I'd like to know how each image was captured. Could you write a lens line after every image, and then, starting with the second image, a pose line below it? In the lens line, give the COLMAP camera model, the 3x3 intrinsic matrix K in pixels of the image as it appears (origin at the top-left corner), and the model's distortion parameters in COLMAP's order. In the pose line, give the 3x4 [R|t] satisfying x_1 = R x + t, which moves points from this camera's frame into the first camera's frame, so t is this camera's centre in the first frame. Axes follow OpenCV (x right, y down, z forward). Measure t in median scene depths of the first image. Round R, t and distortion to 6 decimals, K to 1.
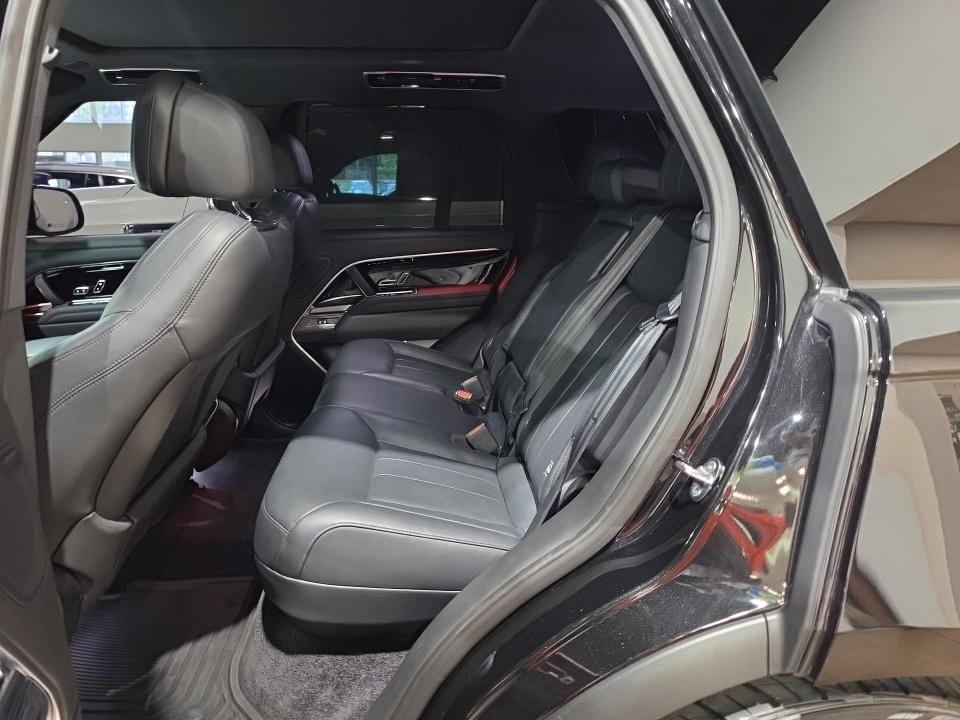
lens RADIAL K [[659.9, 0, 472.0], [0, 659.9, 353.6], [0, 0, 1]] dist [0.042564, -0.059453]
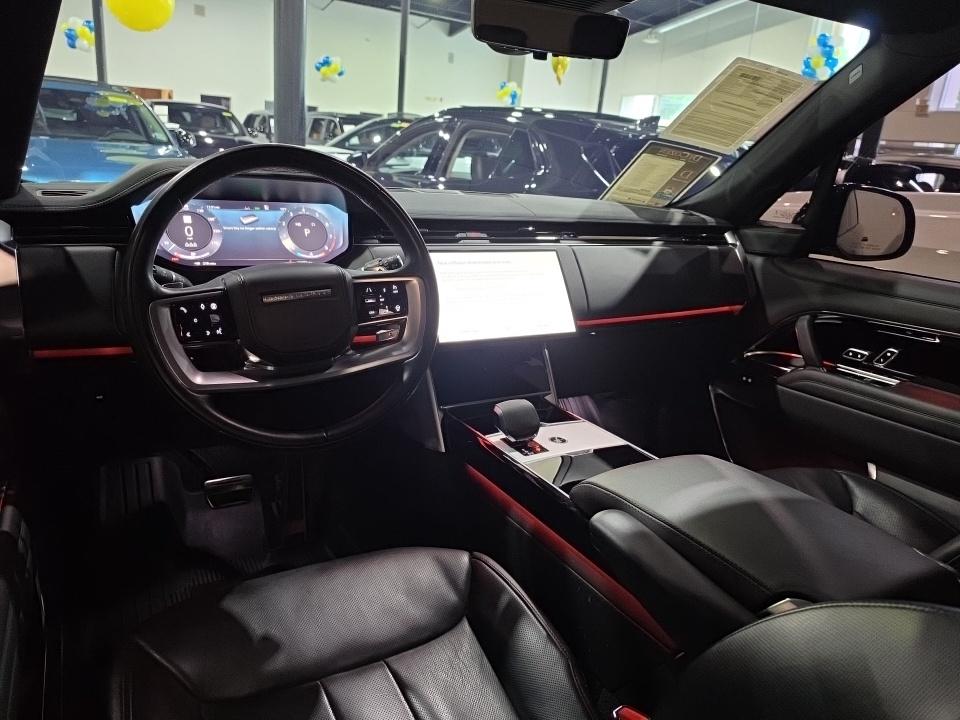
lens RADIAL K [[659.9, 0, 472.0], [0, 659.9, 353.6], [0, 0, 1]] dist [0.042564, -0.059453]
pose [[0.412591, 0.302048, -0.859381, -0.200306], [-0.291783, 0.937538, 0.189432, -0.108509], [0.862920, 0.172595, 0.474952, 0.391840]]
